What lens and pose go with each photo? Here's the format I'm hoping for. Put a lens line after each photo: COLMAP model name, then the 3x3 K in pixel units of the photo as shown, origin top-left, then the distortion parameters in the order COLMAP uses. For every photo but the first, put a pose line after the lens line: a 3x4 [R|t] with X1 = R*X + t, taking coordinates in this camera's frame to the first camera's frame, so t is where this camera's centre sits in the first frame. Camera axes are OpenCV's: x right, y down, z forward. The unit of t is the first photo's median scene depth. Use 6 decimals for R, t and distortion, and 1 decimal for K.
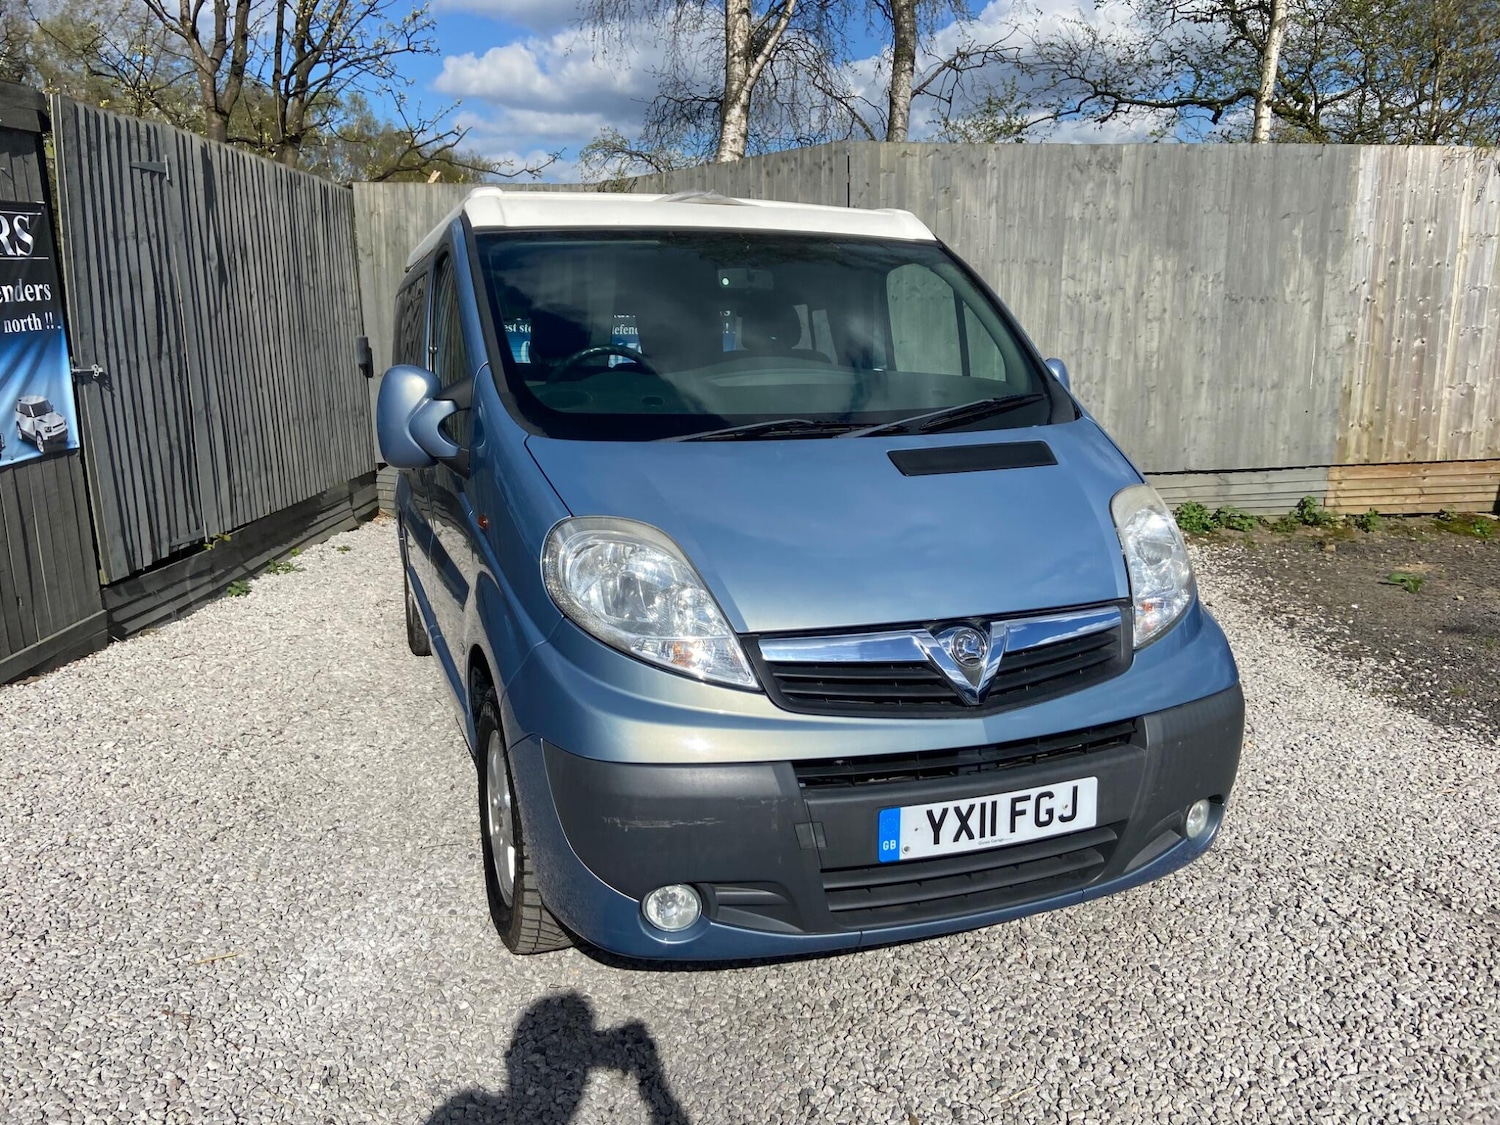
lens RADIAL K [[1123.0, 0, 728.6], [0, 1123.0, 534.3], [0, 0, 1]] dist [0.126467, -0.158052]
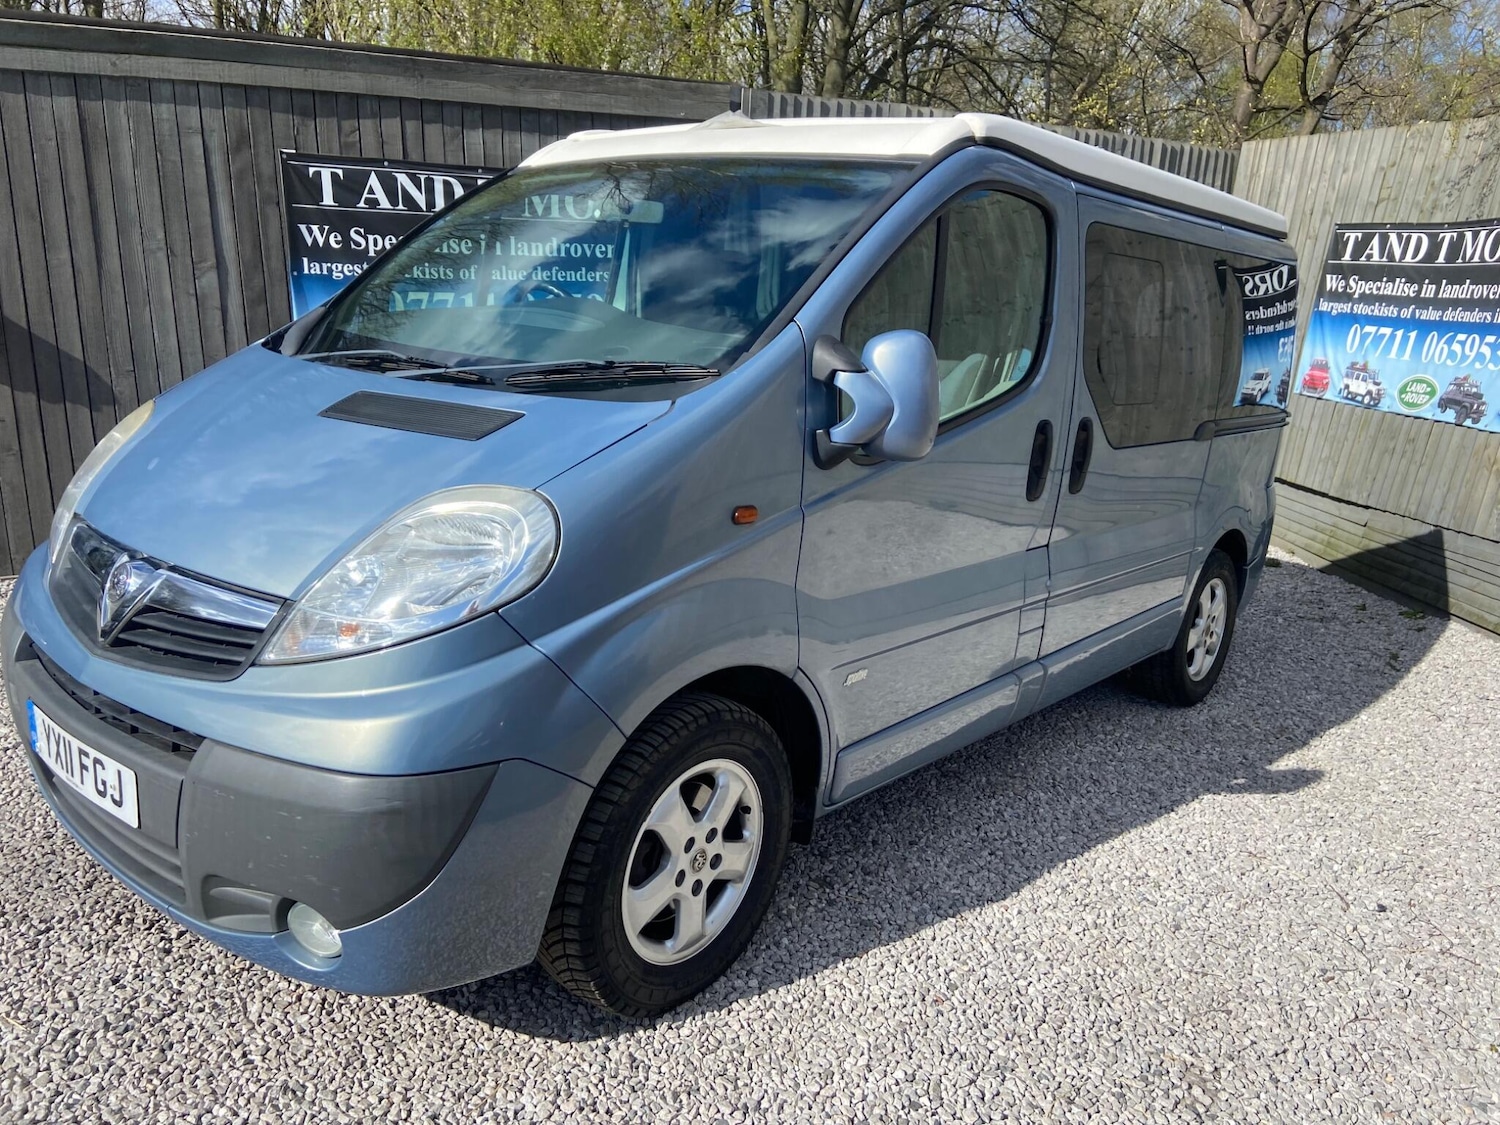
lens RADIAL K [[1123.0, 0, 763.9], [0, 1123.0, 553.6], [0, 0, 1]] dist [0.126467, -0.158052]
pose [[0.505561, 0.224782, -0.832995, 1.010149], [-0.205862, 0.969008, 0.136543, -0.128838], [0.837872, 0.102451, 0.536167, 0.751582]]
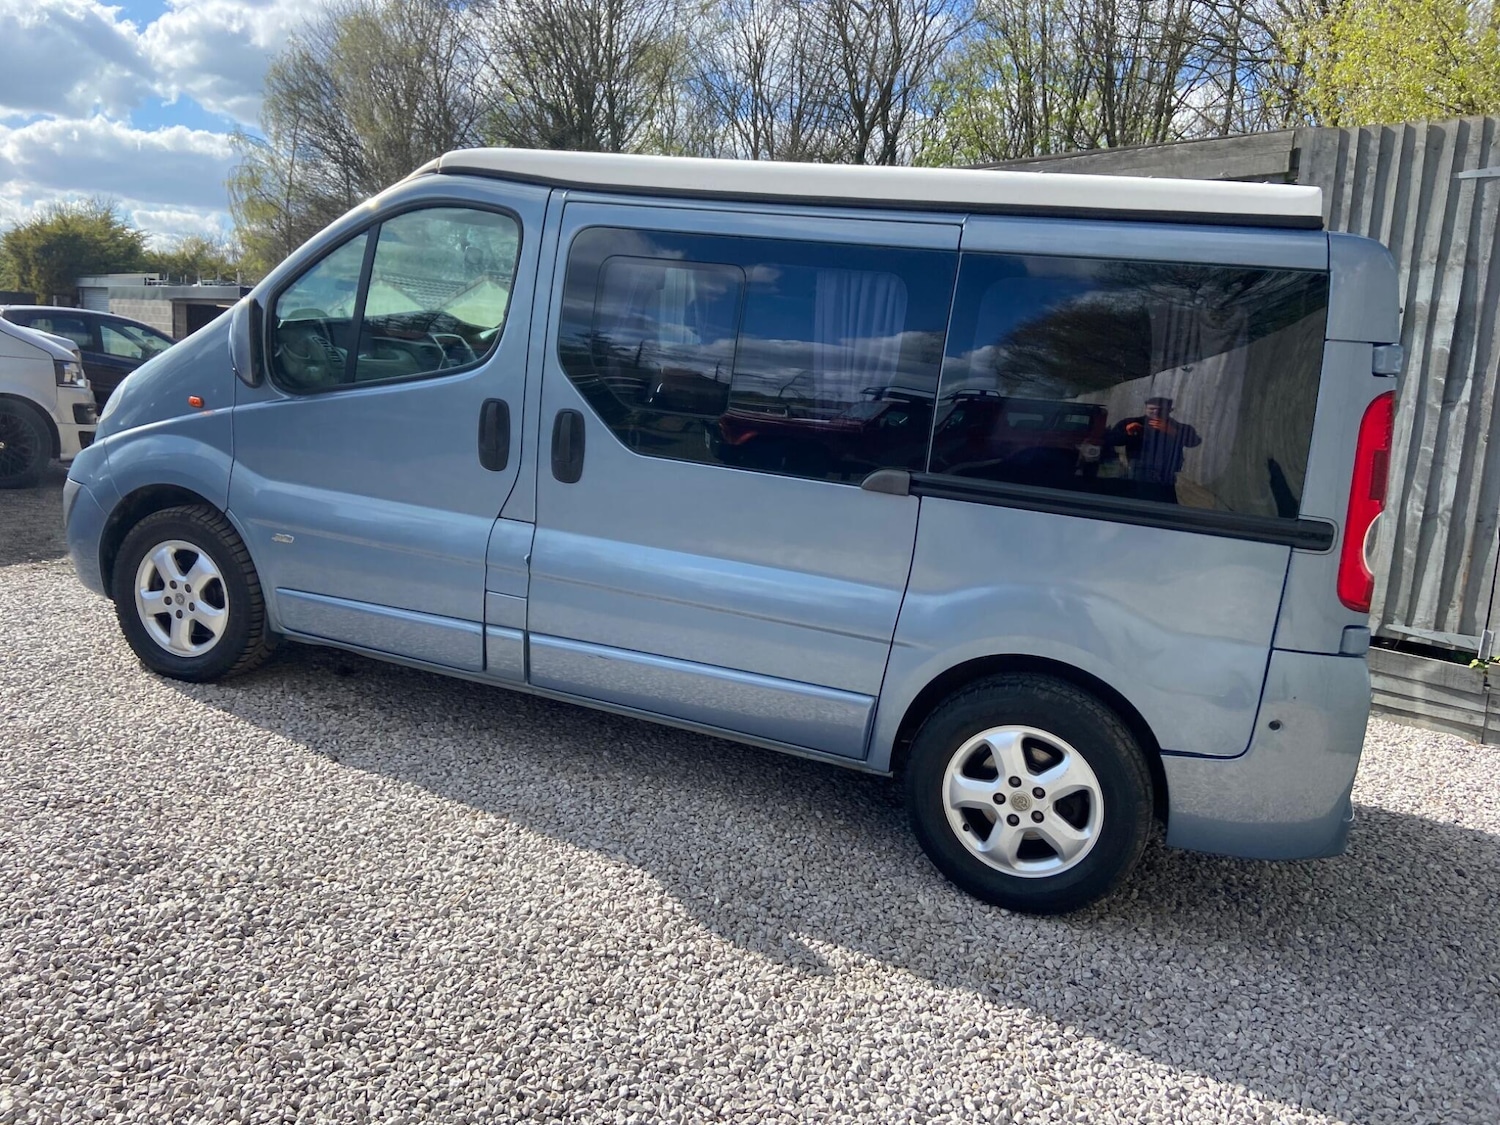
lens RADIAL K [[1138.2, 0, 745.7], [0, 1138.2, 544.6], [0, 0, 1]] dist [0.098781, -0.114282]
pose [[-0.651031, 0.083426, -0.754453, 0.988547], [-0.210038, 0.935331, 0.284673, -0.416528], [0.729412, 0.343795, -0.591407, 2.498194]]
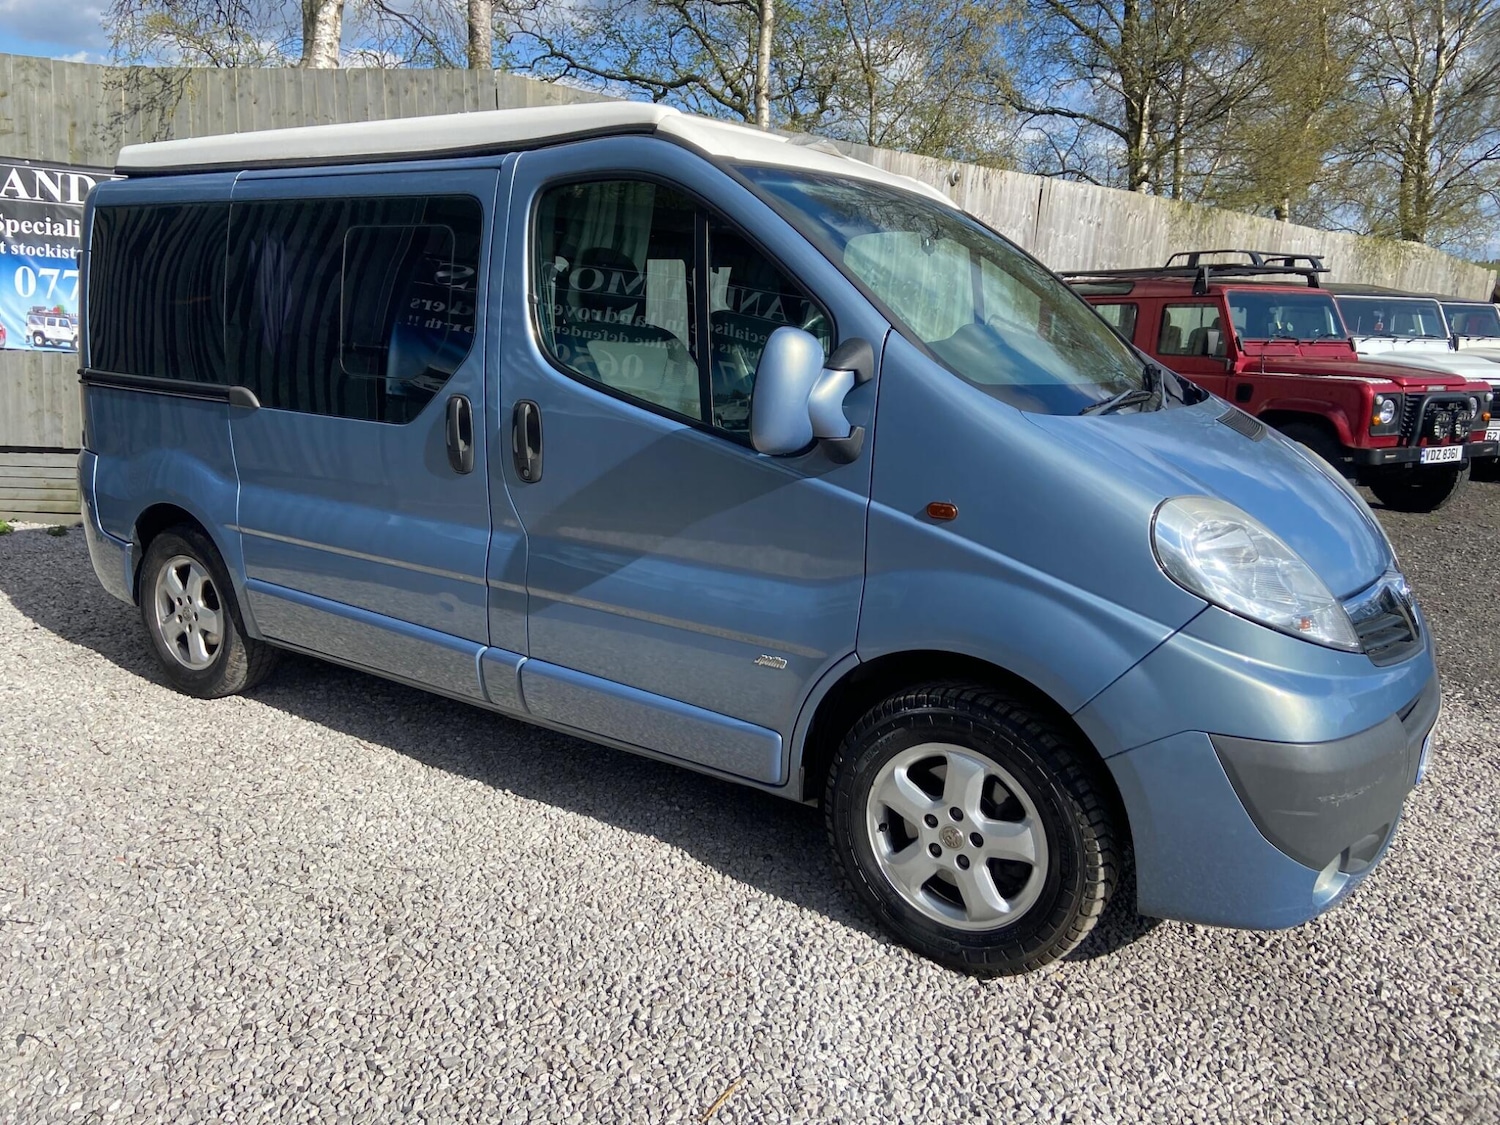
lens RADIAL K [[1123.0, 0, 728.9], [0, 1123.0, 538.4], [0, 0, 1]] dist [0.126467, -0.158052]
pose [[0.808563, -0.080985, 0.582809, -0.822906], [0.054711, 0.996540, 0.062573, -0.051081], [-0.585860, -0.018708, 0.810196, 0.367444]]
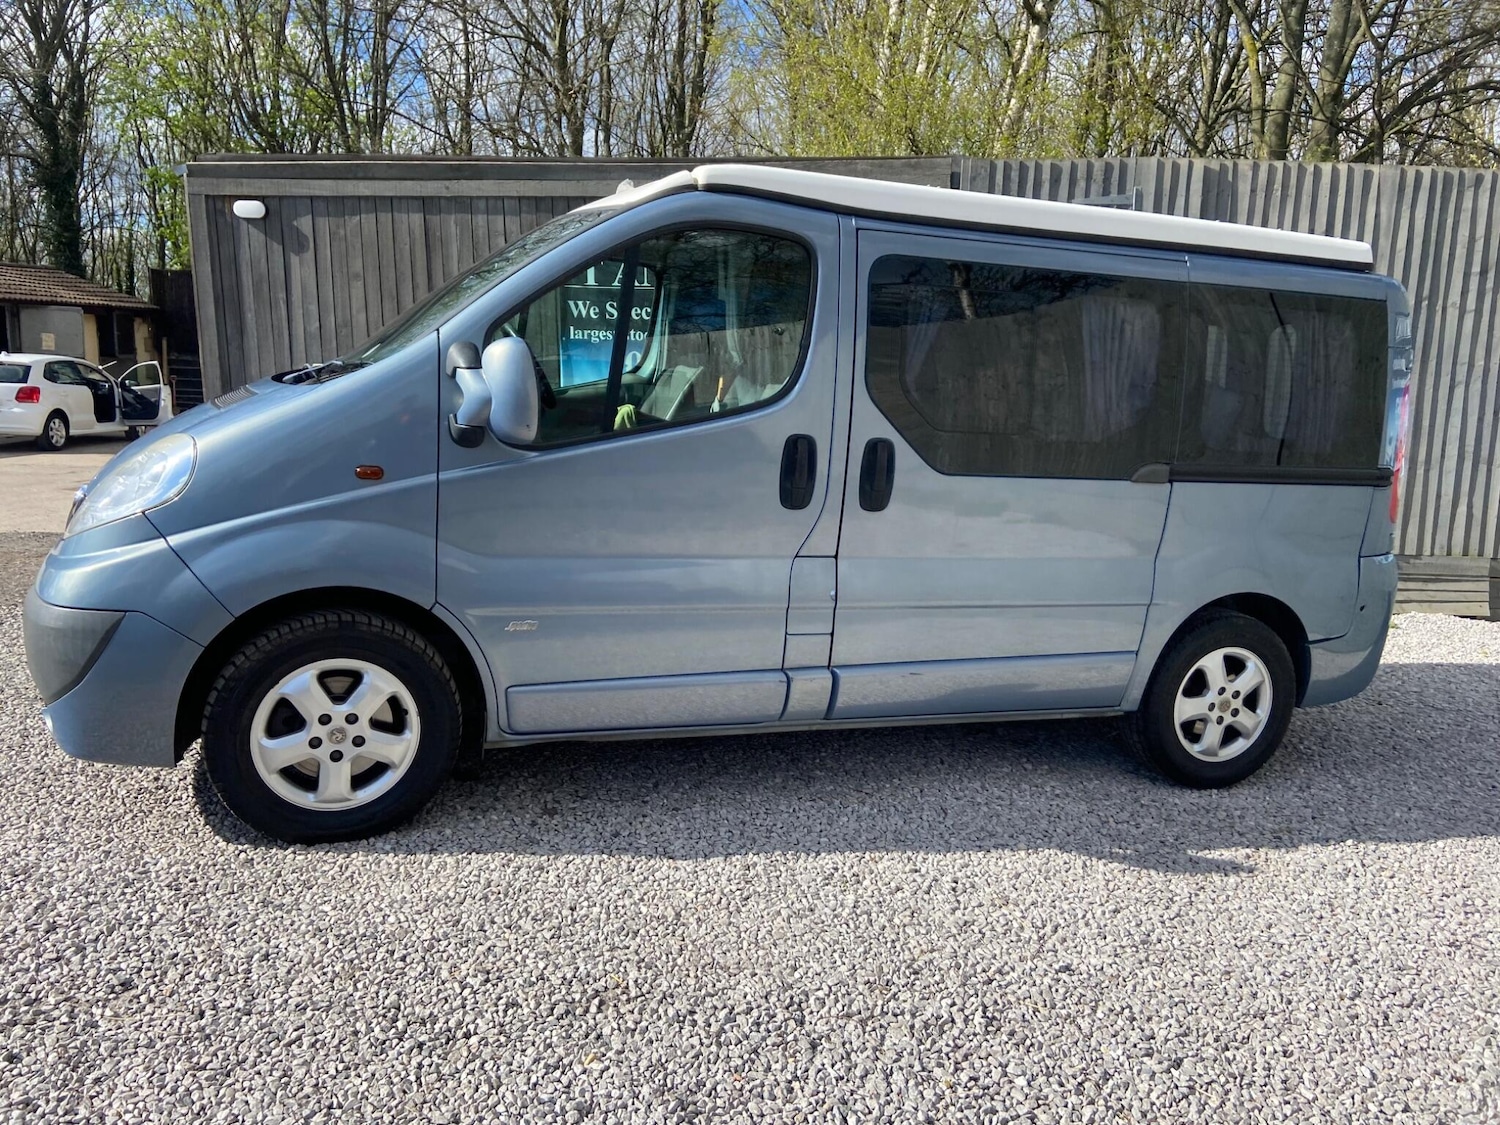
lens RADIAL K [[1123.0, 0, 732.2], [0, 1123.0, 550.1], [0, 0, 1]] dist [0.126467, -0.158052]
pose [[-0.001868, 0.179336, -0.983786, 1.379167], [-0.222785, 0.958988, 0.175239, -0.231885], [0.974866, 0.219500, 0.038163, 1.443504]]
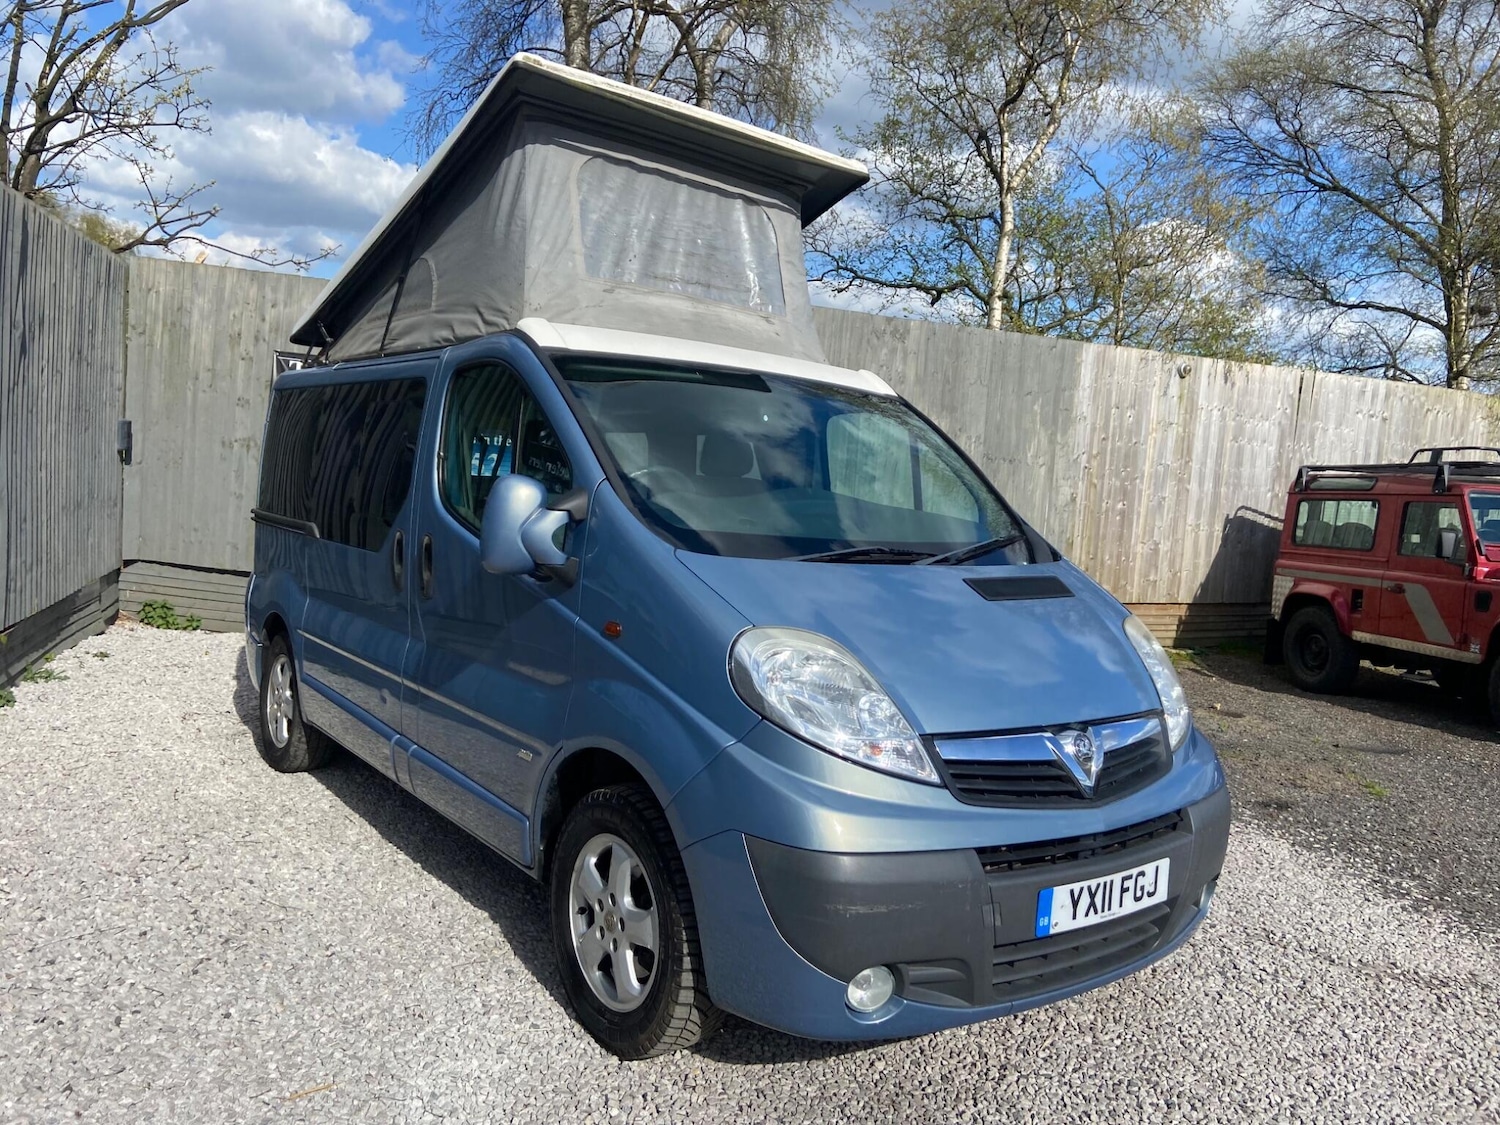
lens RADIAL K [[1123.0, 0, 756.2], [0, 1123.0, 537.7], [0, 0, 1]] dist [0.126467, -0.158052]
pose [[0.949939, 0.056013, 0.307374, -0.397093], [-0.024312, 0.994068, -0.106012, 0.012156], [-0.311489, 0.093232, 0.945665, -0.035104]]
